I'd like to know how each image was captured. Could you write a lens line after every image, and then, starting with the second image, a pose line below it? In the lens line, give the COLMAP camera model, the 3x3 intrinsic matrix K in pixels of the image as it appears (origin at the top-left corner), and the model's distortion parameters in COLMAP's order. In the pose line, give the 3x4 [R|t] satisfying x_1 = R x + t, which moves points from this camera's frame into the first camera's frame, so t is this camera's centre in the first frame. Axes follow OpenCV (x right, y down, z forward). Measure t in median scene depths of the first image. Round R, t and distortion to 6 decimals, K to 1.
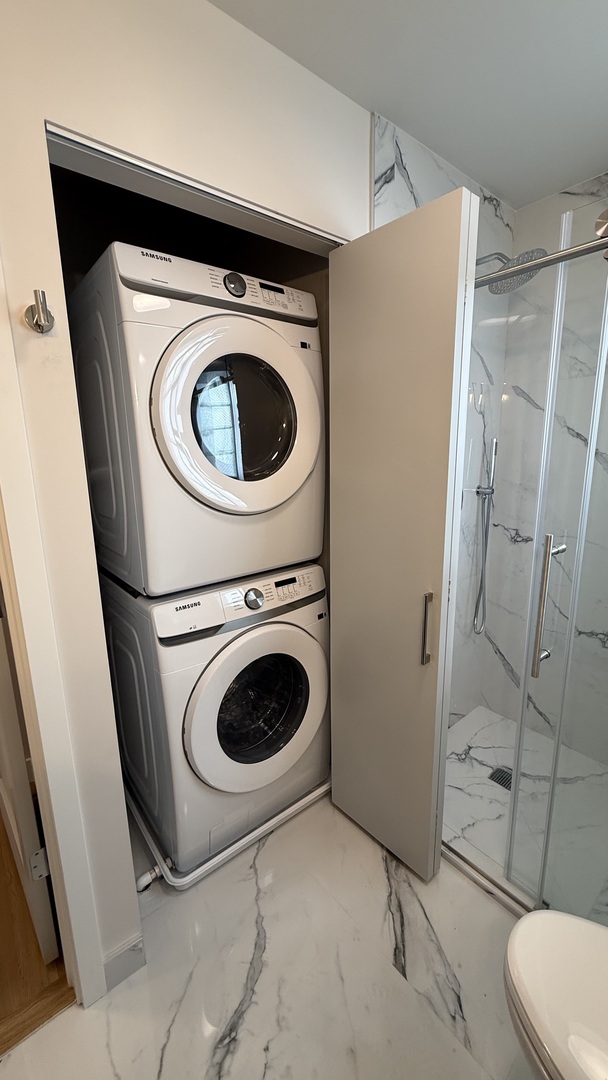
lens RADIAL K [[429.5, 0, 301.4], [0, 429.5, 535.5], [0, 0, 1]] dist [-0.000076, 0.000499]
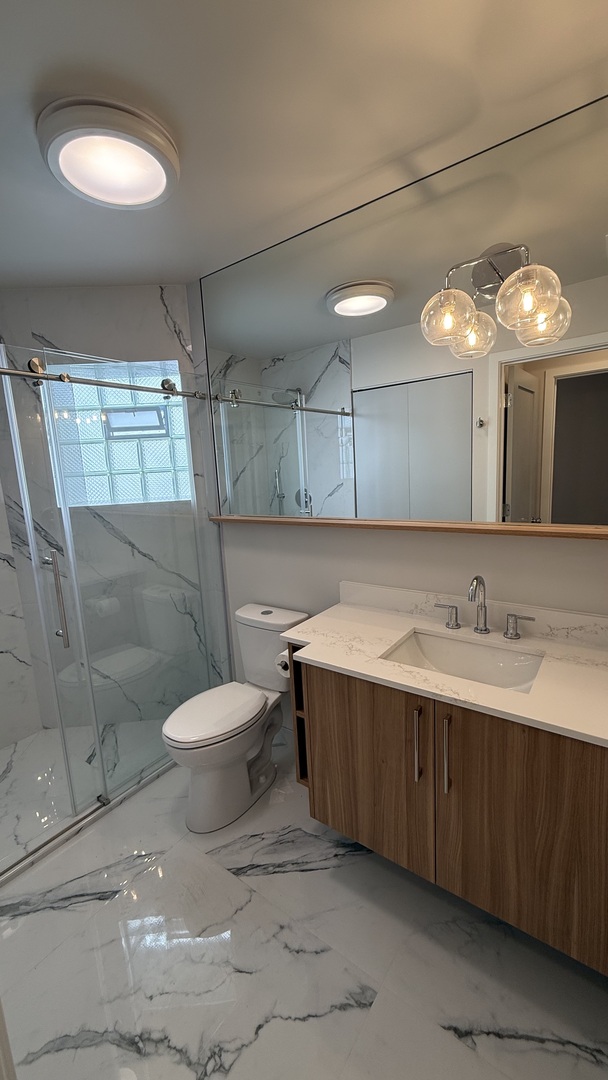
lens RADIAL K [[429.5, 0, 304.5], [0, 429.5, 537.4], [0, 0, 1]] dist [-0.000076, 0.000499]
pose [[-0.234665, -0.134024, 0.962793, -0.832427], [0.257311, 0.946556, 0.194479, -0.083695], [-0.937402, 0.293375, -0.187638, 0.335544]]
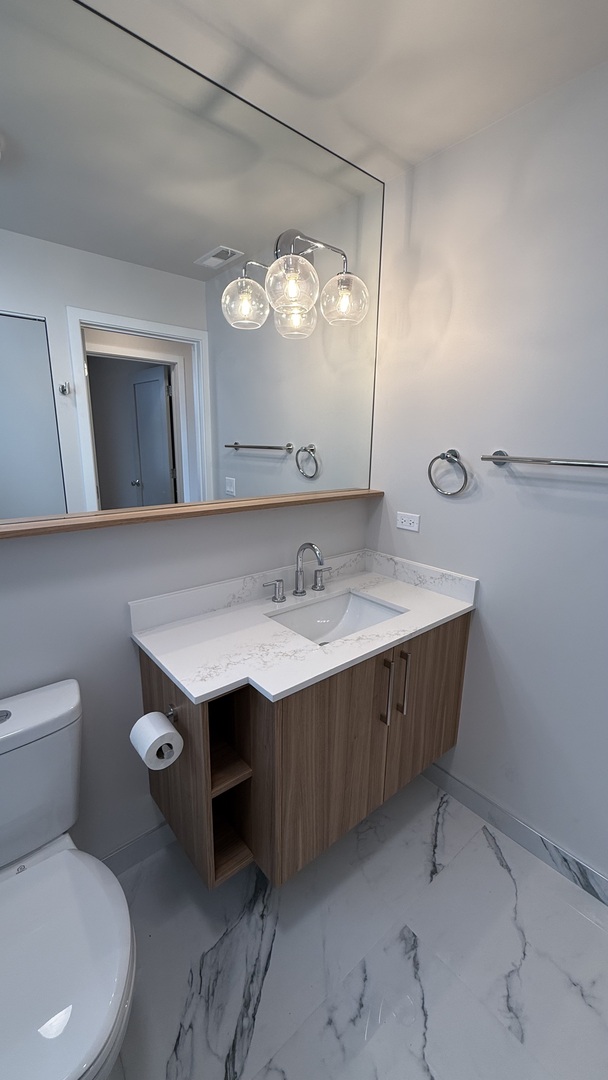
lens RADIAL K [[429.5, 0, 308.4], [0, 429.5, 537.6], [0, 0, 1]] dist [-0.000076, 0.000499]
pose [[-0.999998, -0.001813, -0.000436, 0.042385], [-0.001826, 0.904398, 0.426686, -0.181069], [-0.000379, 0.426686, -0.904400, 0.786907]]
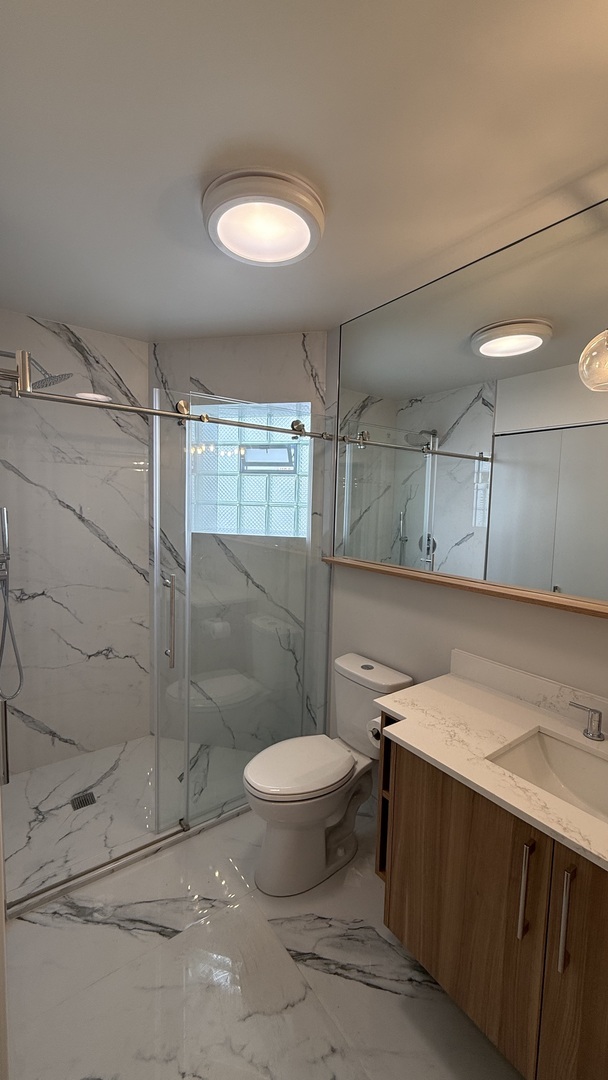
lens RADIAL K [[429.5, 0, 305.1], [0, 429.5, 537.5], [0, 0, 1]] dist [-0.000076, 0.000499]
pose [[0.064197, -0.068436, 0.995588, -0.767303], [0.182258, 0.981670, 0.055727, -0.105363], [-0.981153, 0.177876, 0.075493, 0.273649]]
